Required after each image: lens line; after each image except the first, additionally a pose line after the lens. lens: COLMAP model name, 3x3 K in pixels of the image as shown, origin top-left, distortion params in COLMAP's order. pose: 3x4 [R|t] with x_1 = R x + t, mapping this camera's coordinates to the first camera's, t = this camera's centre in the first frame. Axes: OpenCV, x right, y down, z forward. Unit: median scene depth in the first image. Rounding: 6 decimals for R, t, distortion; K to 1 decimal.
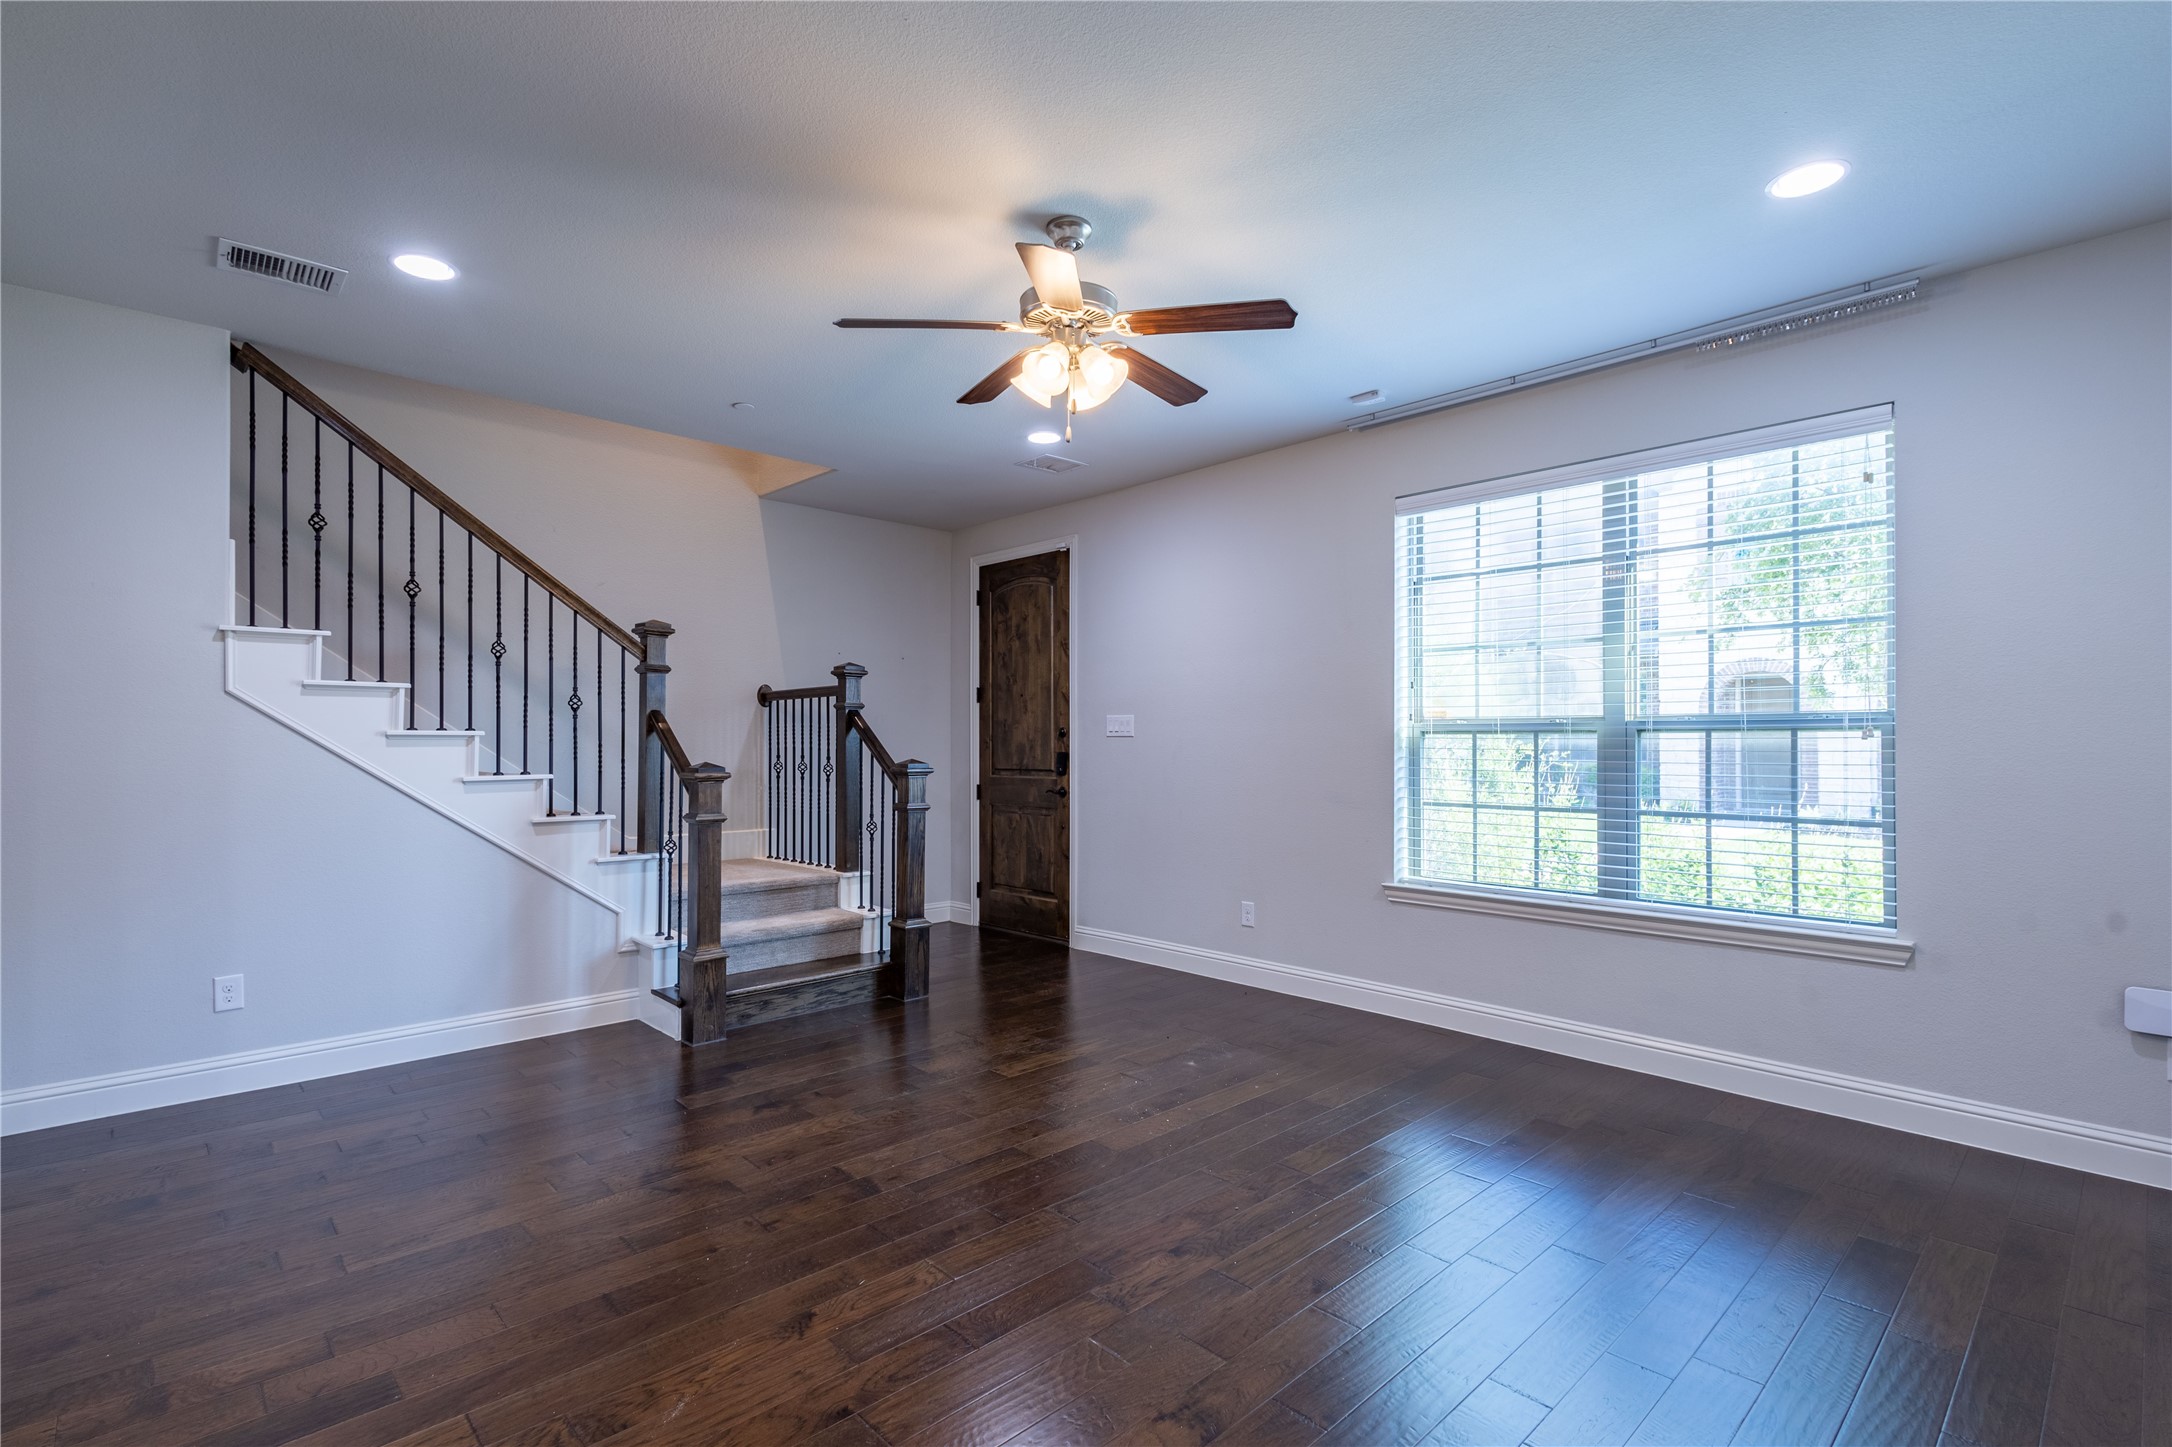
lens RADIAL K [[1010.0, 0, 1089.2], [0, 1010.0, 730.8], [0, 0, 1]] dist [0.015672, -0.005065]
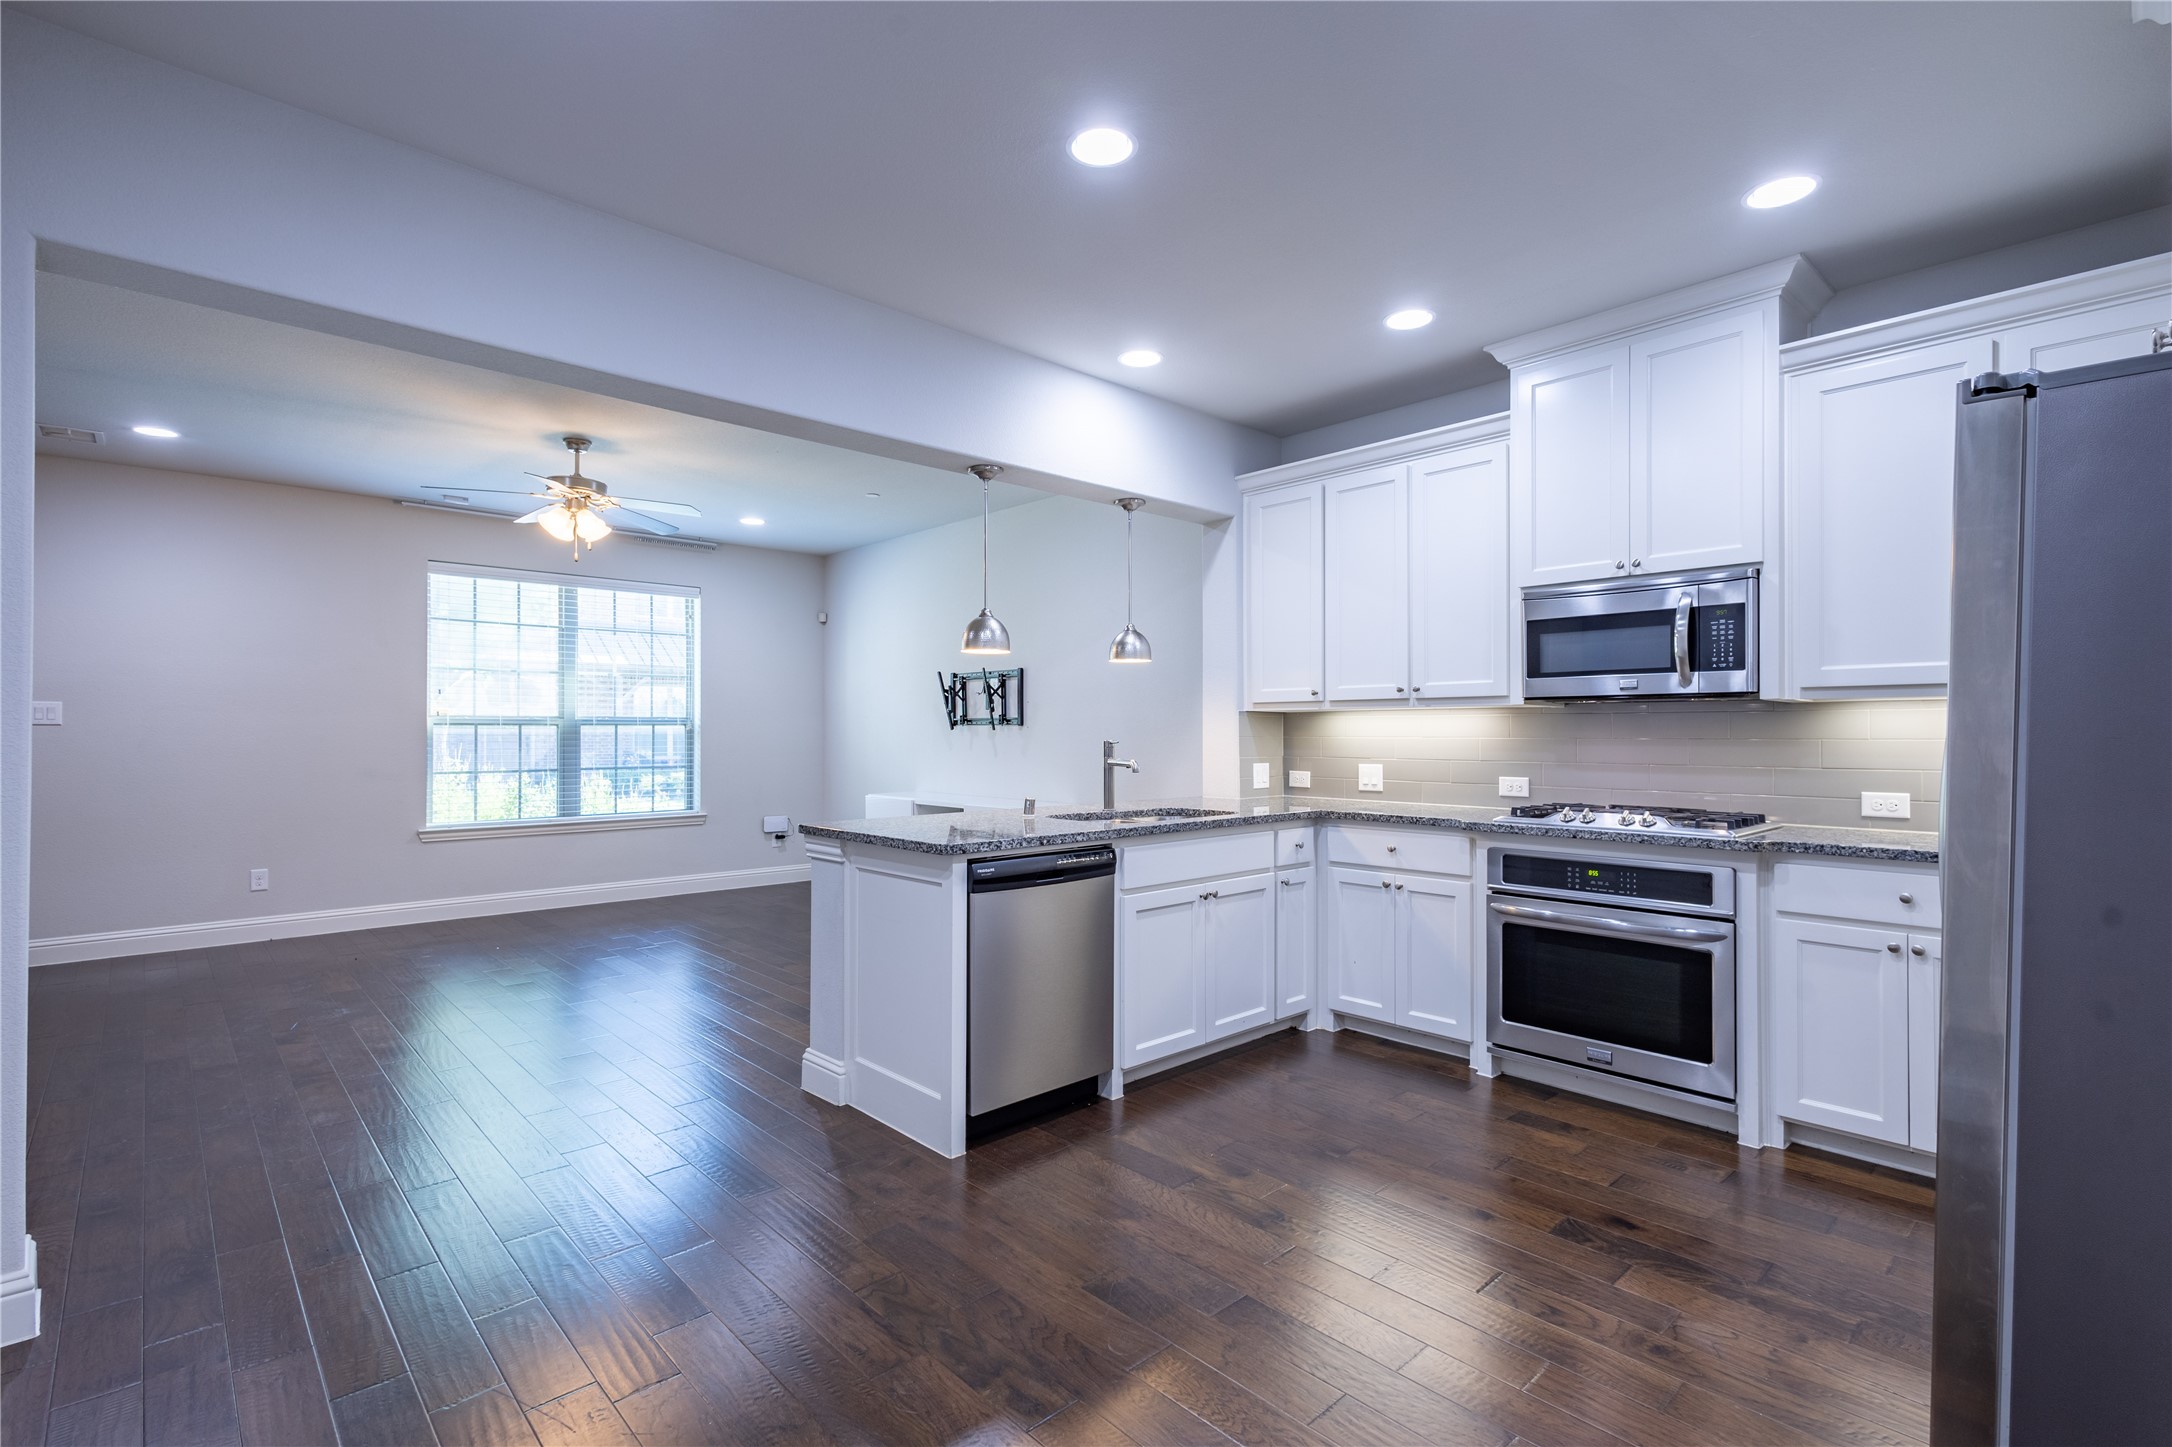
lens RADIAL K [[1010.0, 0, 1087.3], [0, 1010.0, 725.3], [0, 0, 1]] dist [0.015672, -0.005065]
pose [[0.007304, 0.006041, 0.999955, -1.165865], [-0.010932, 0.999922, -0.005961, 0.001624], [-0.999914, -0.010888, 0.007369, 0.054998]]
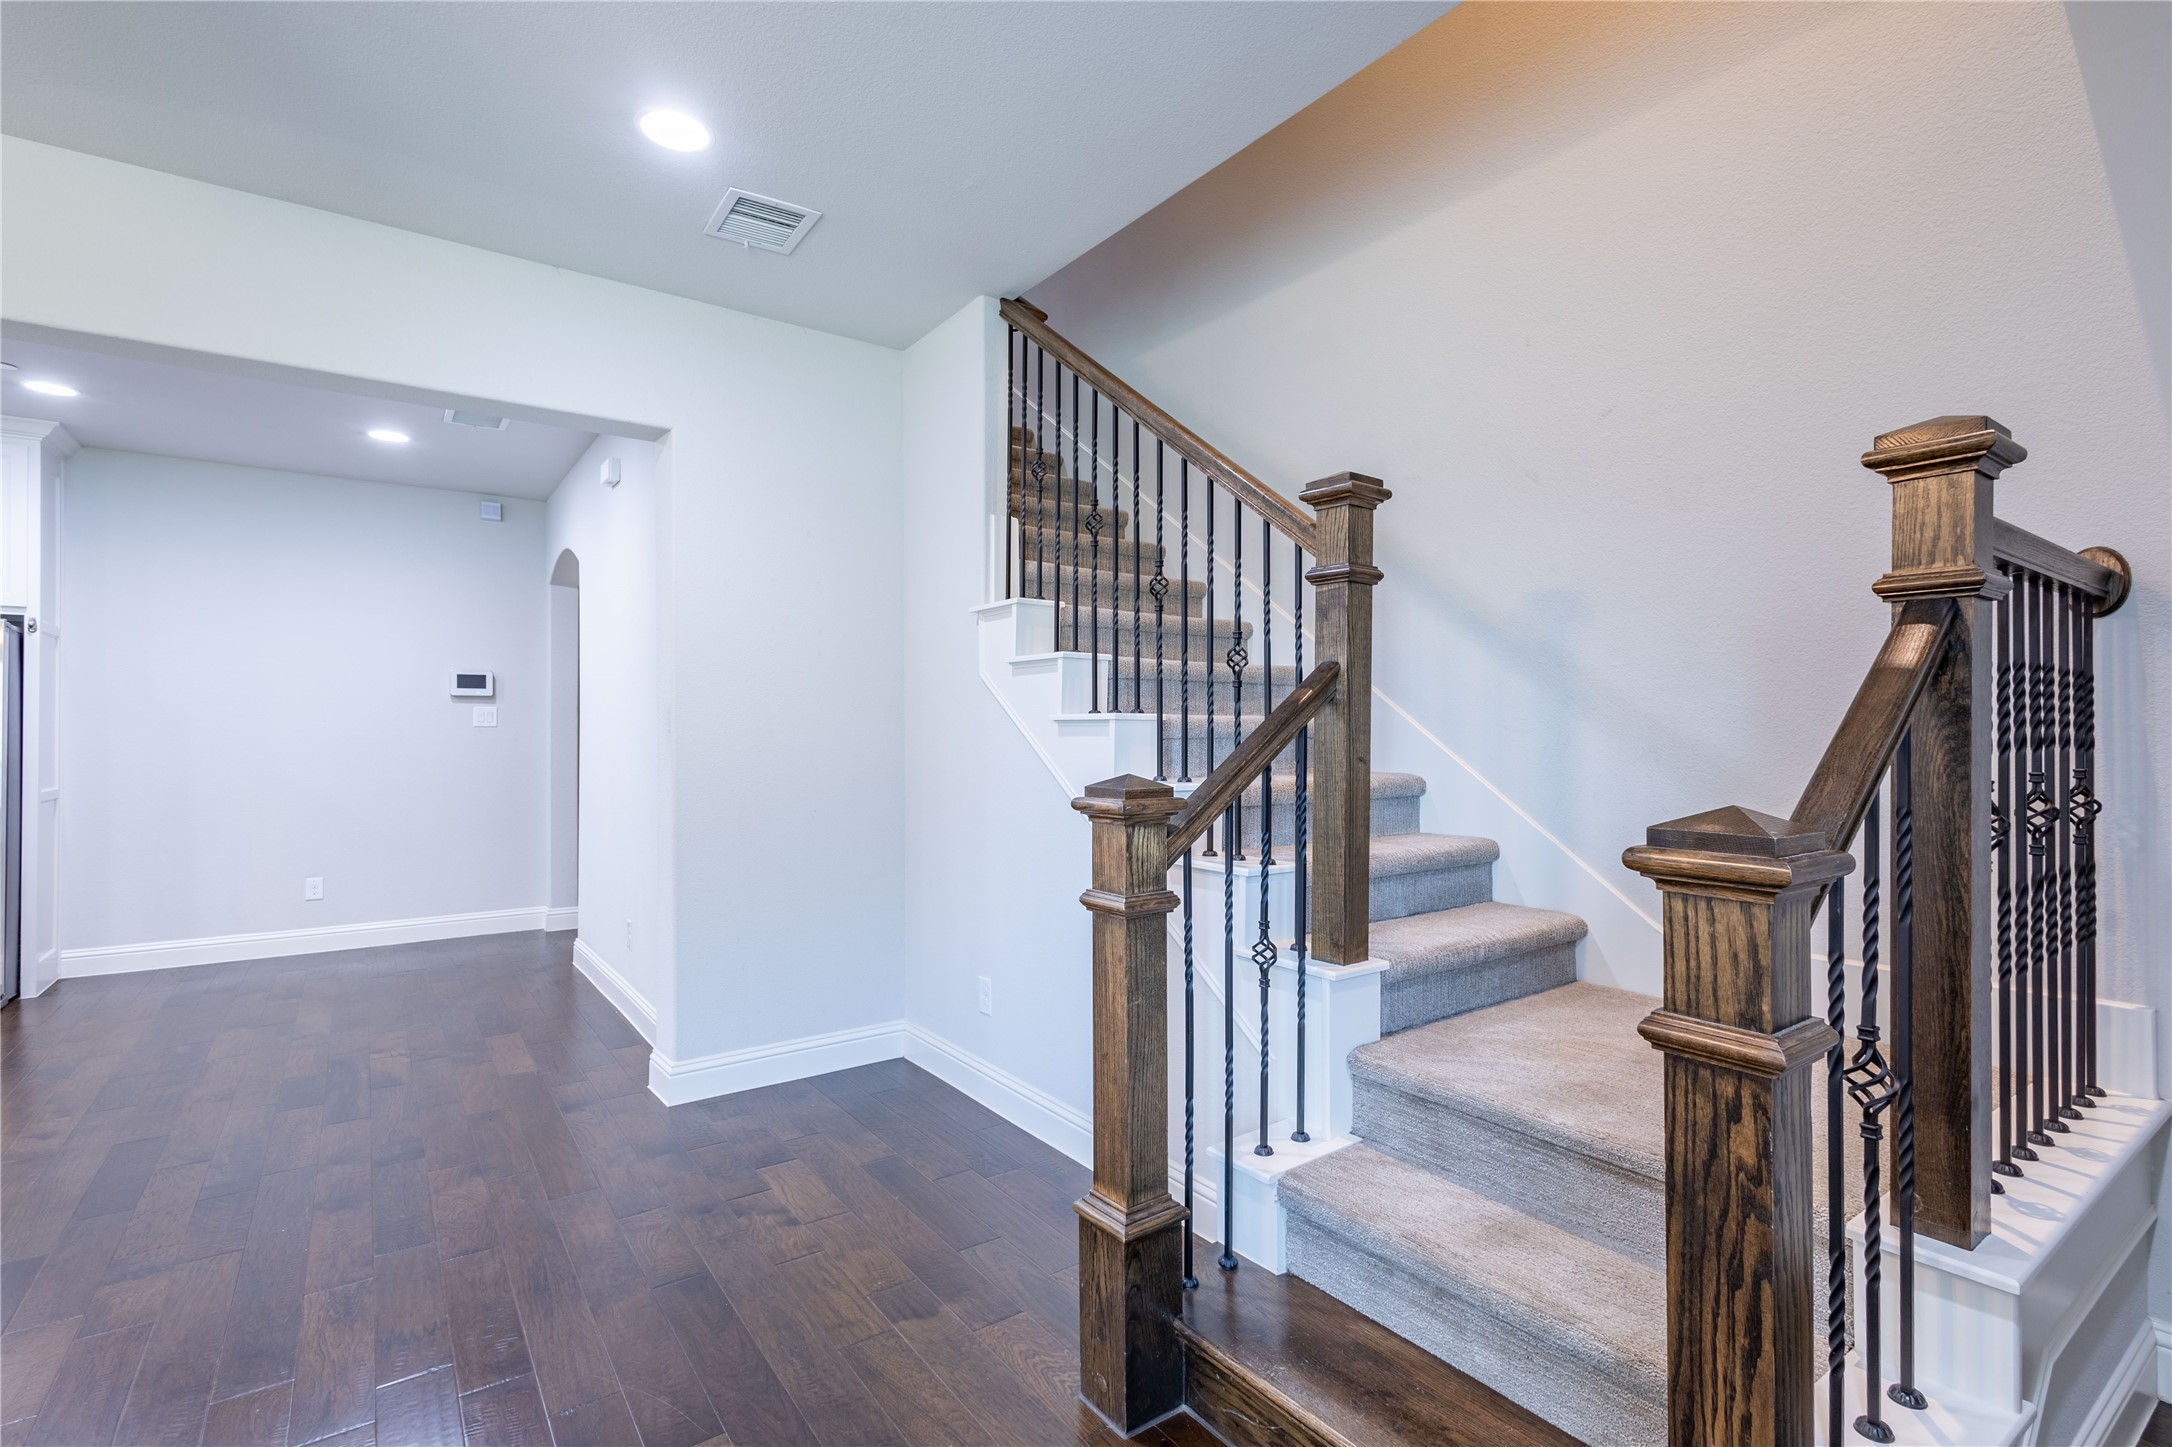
lens RADIAL K [[1010.0, 0, 1085.0], [0, 1010.0, 725.8], [0, 0, 1]] dist [0.015672, -0.005065]
pose [[-0.128810, -0.003016, -0.991665, 0.064292], [0.014263, 0.999886, -0.004894, 0.010820], [0.991567, -0.014774, -0.128753, 0.996084]]
